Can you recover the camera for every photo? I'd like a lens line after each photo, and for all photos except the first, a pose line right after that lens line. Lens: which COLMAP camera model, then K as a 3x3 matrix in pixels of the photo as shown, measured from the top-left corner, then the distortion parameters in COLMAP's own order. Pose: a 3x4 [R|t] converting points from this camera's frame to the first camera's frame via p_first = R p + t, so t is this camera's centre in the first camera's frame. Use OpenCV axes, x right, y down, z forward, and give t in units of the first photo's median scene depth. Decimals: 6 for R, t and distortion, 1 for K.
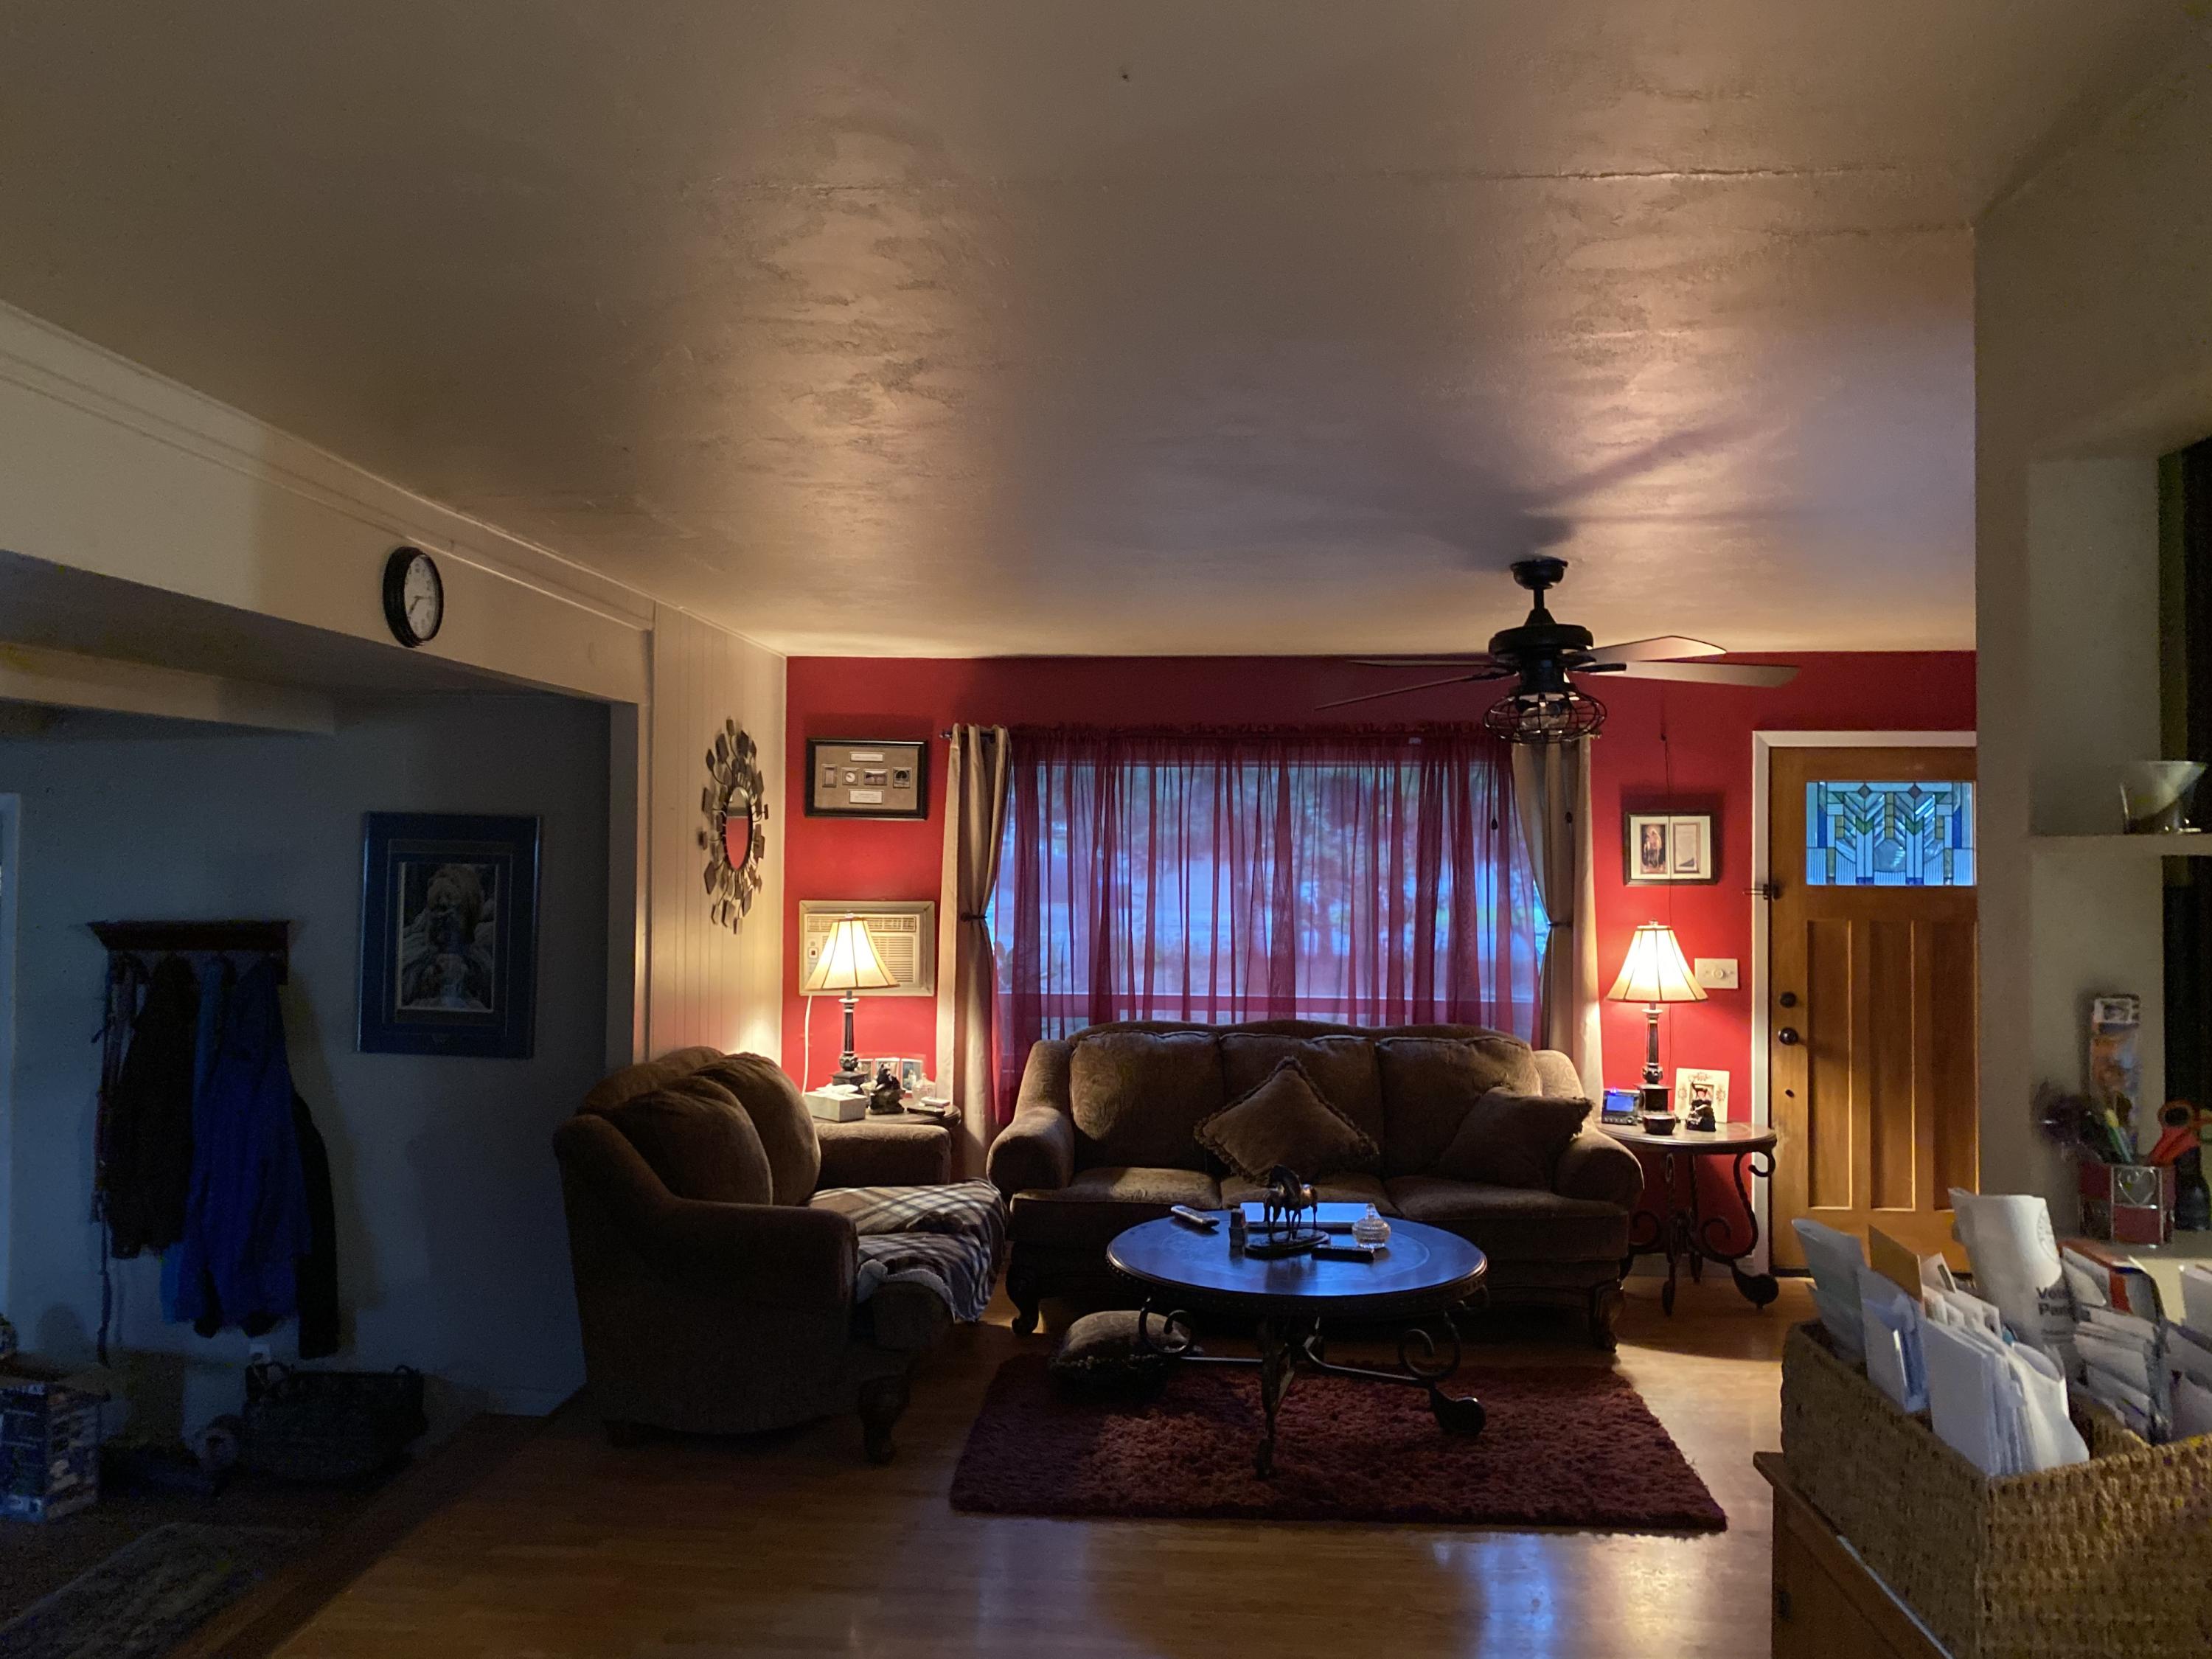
lens RADIAL K [[1660.9, 0, 1100.4], [0, 1660.9, 814.4], [0, 0, 1]] dist [0.086996, -0.146067]
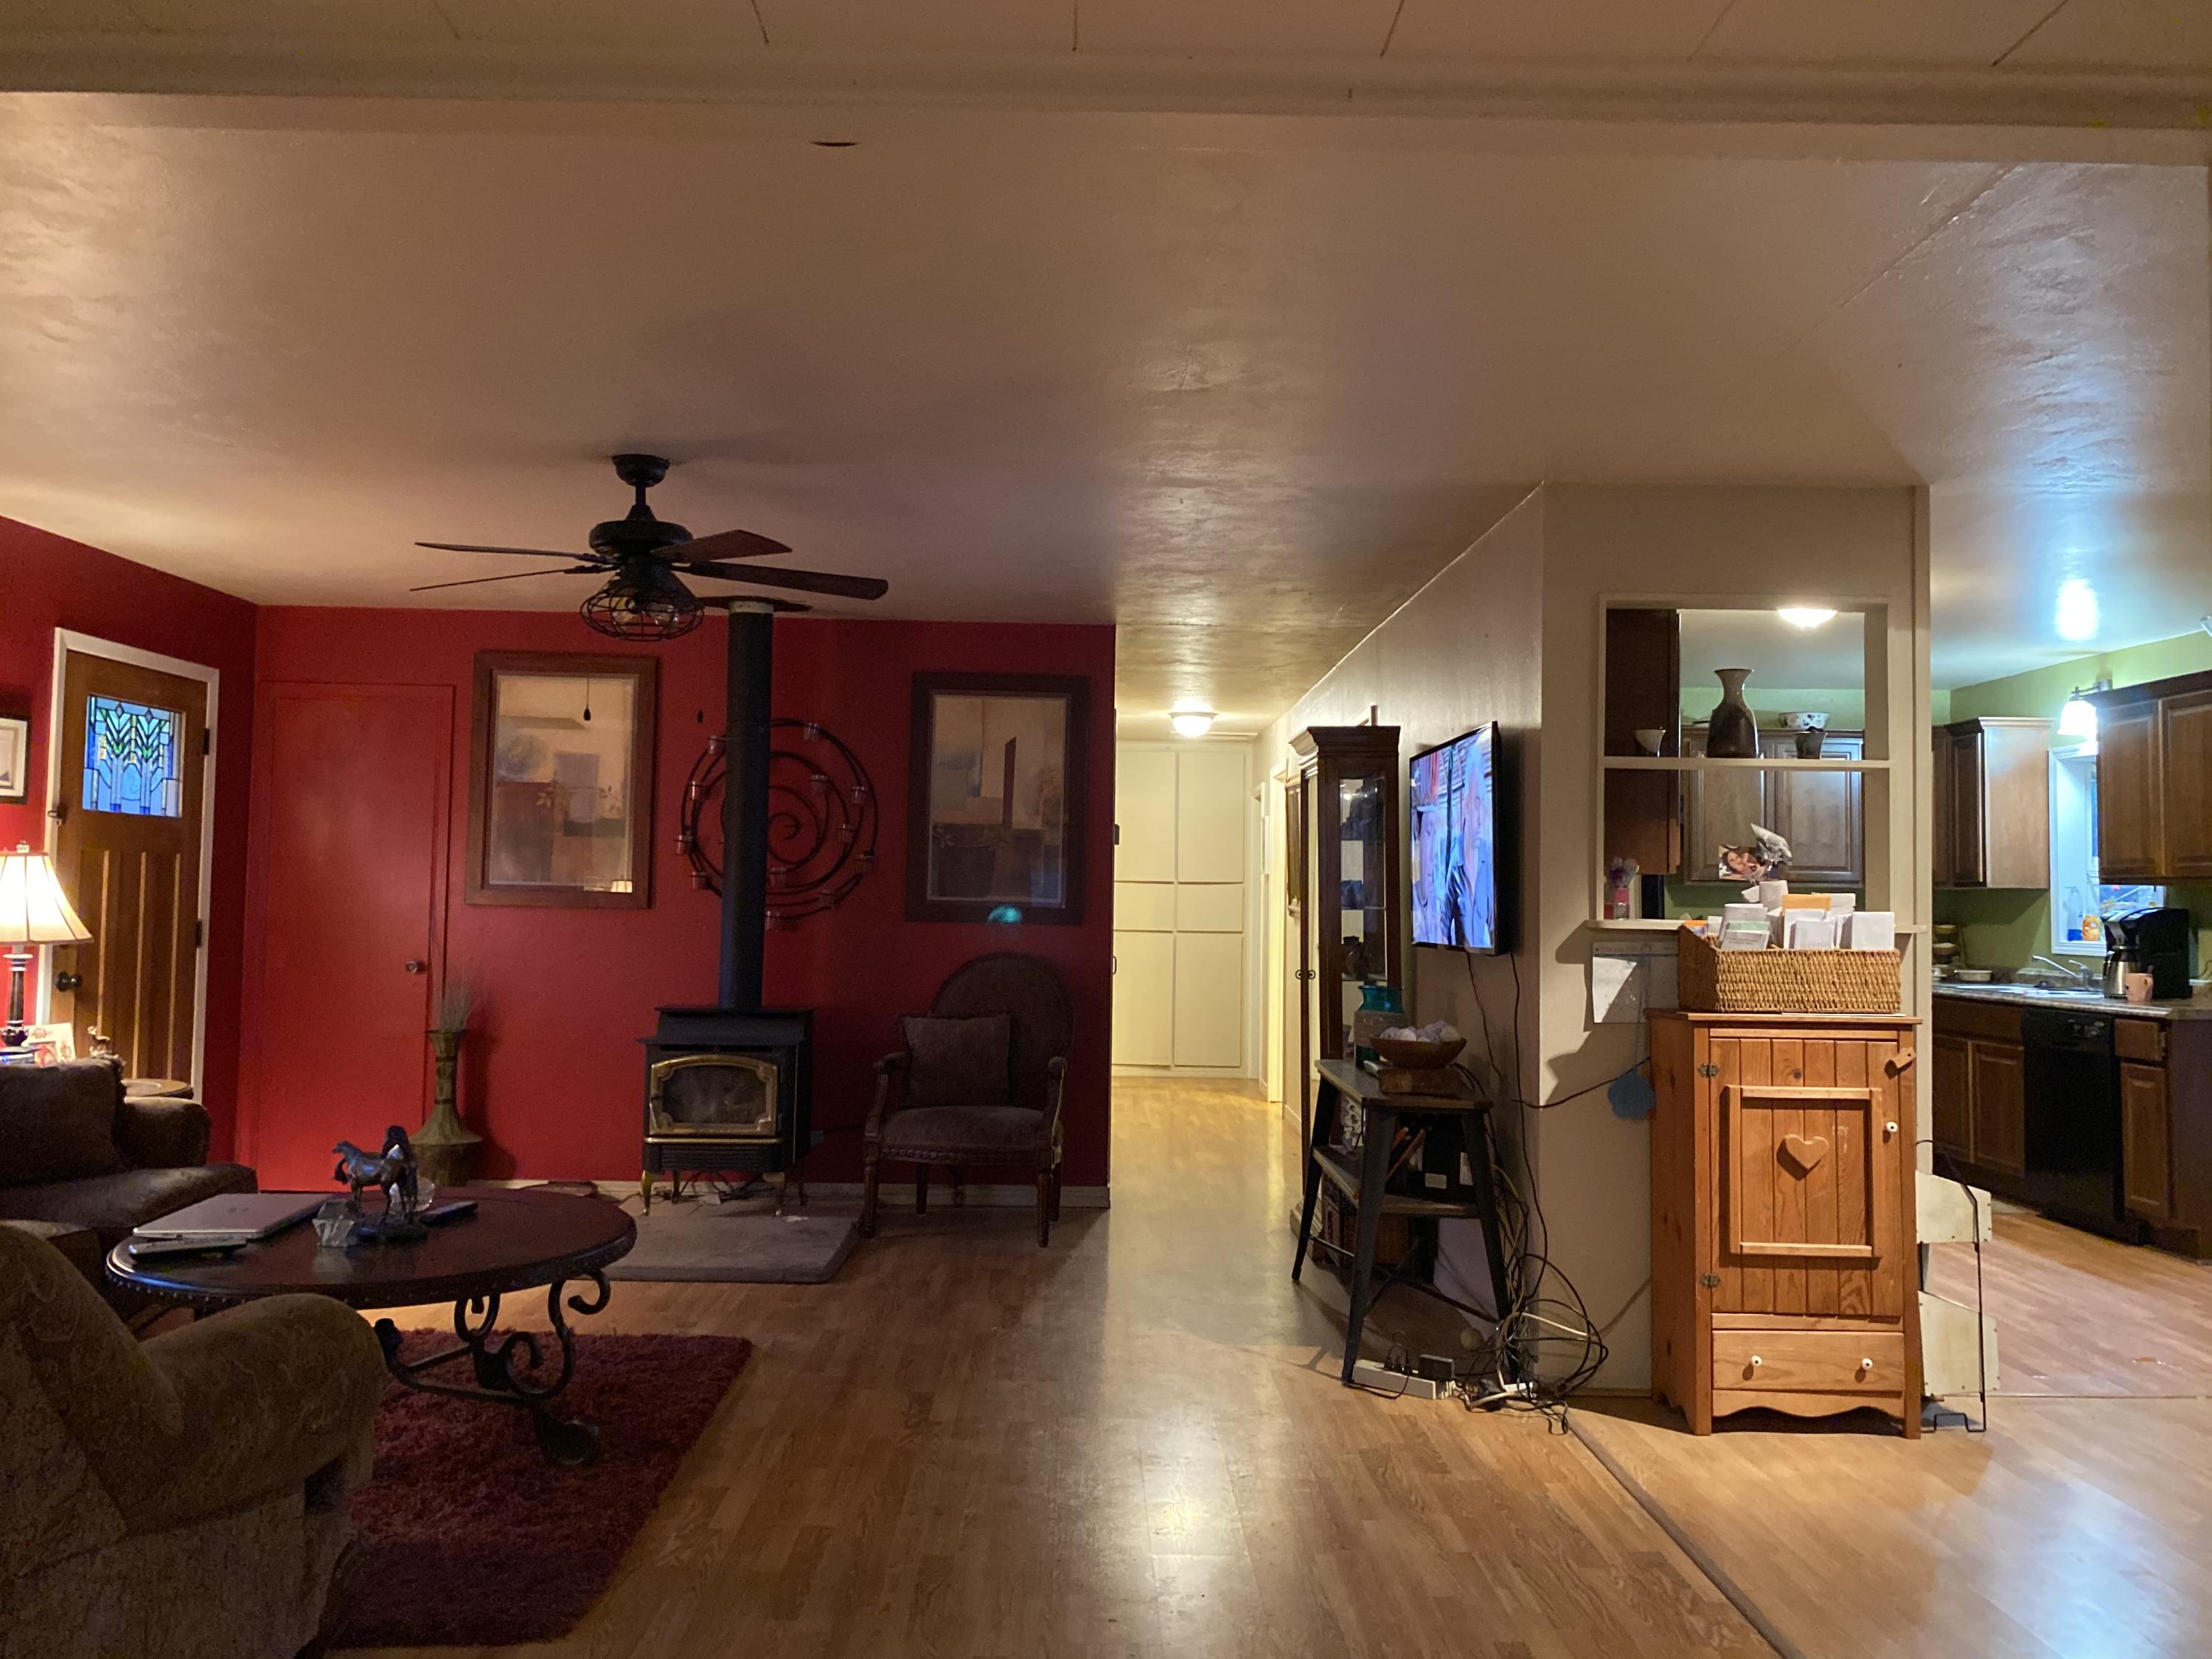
lens RADIAL K [[1660.9, 0, 1100.4], [0, 1660.9, 814.4], [0, 0, 1]] dist [0.086996, -0.146067]
pose [[-0.093432, 0.039525, 0.994841, -0.511413], [-0.037088, 0.998380, -0.043149, 0.063092], [-0.994935, -0.040928, -0.091814, 0.546389]]
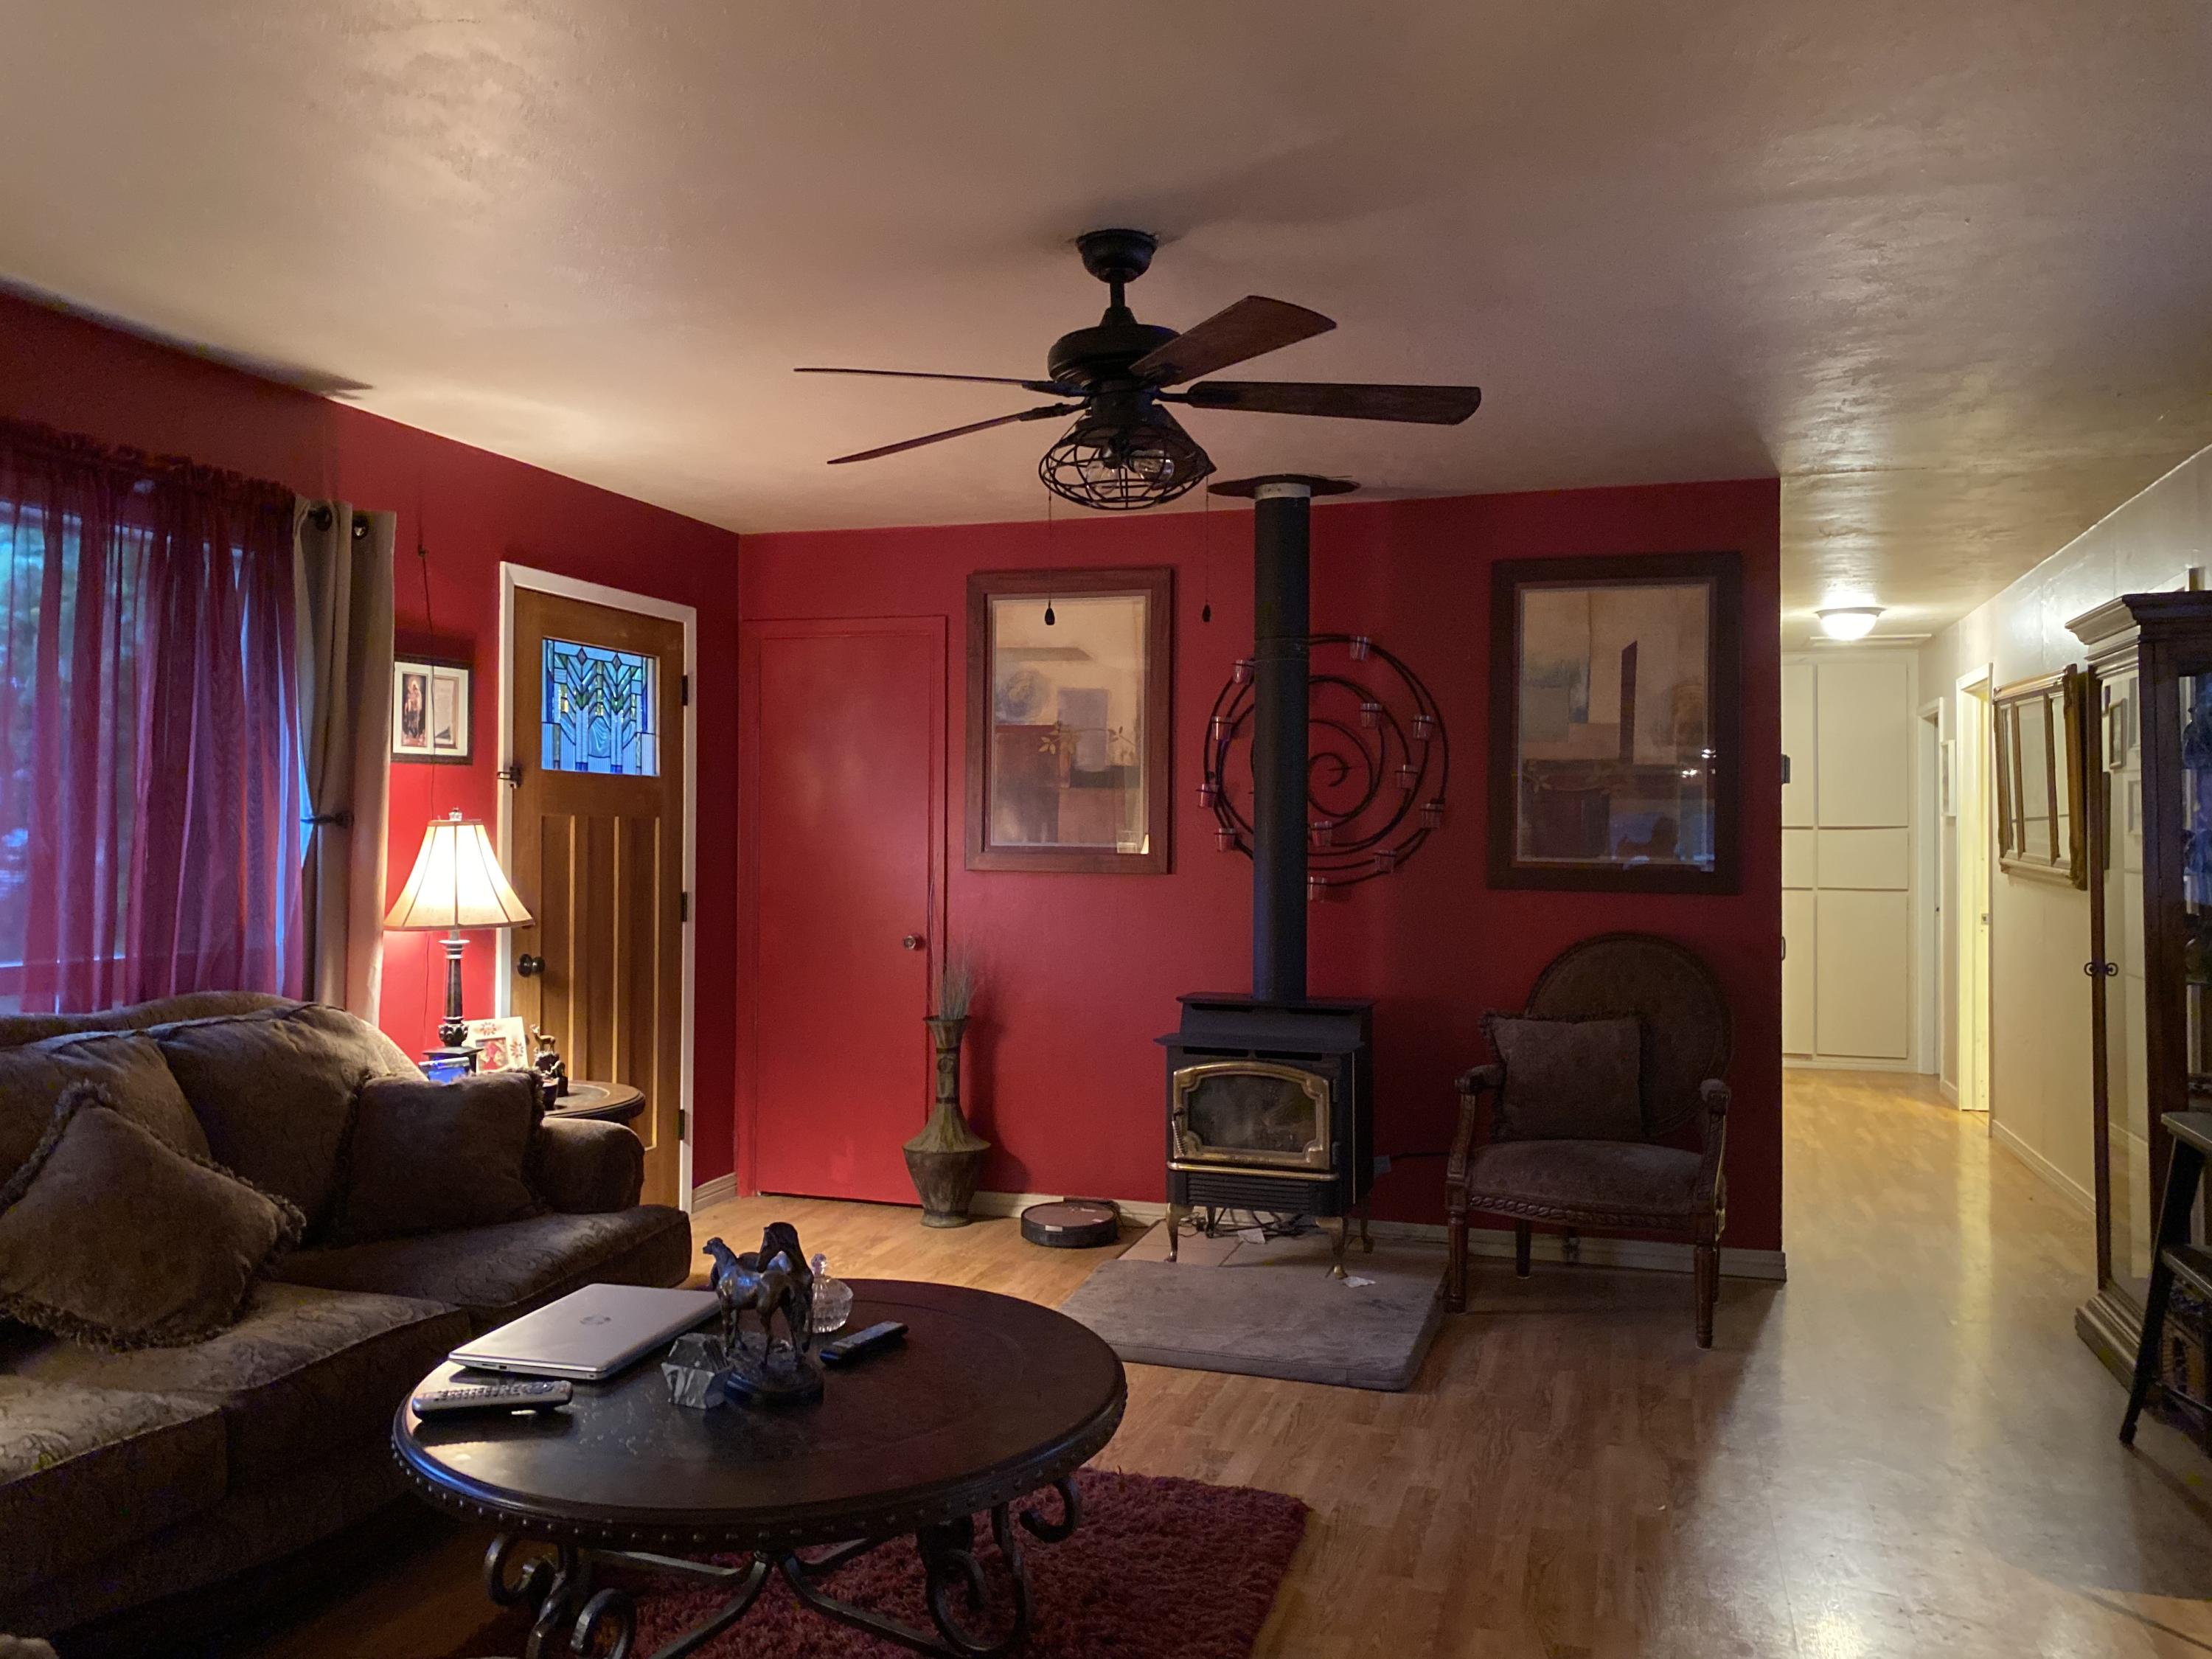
lens RADIAL K [[1660.9, 0, 1100.4], [0, 1660.9, 814.4], [0, 0, 1]] dist [0.086996, -0.146067]
pose [[0.228176, 0.005181, 0.973606, -0.276892], [-0.021660, 0.999765, -0.000244, 0.057493], [-0.973379, -0.021033, 0.228235, 0.569620]]
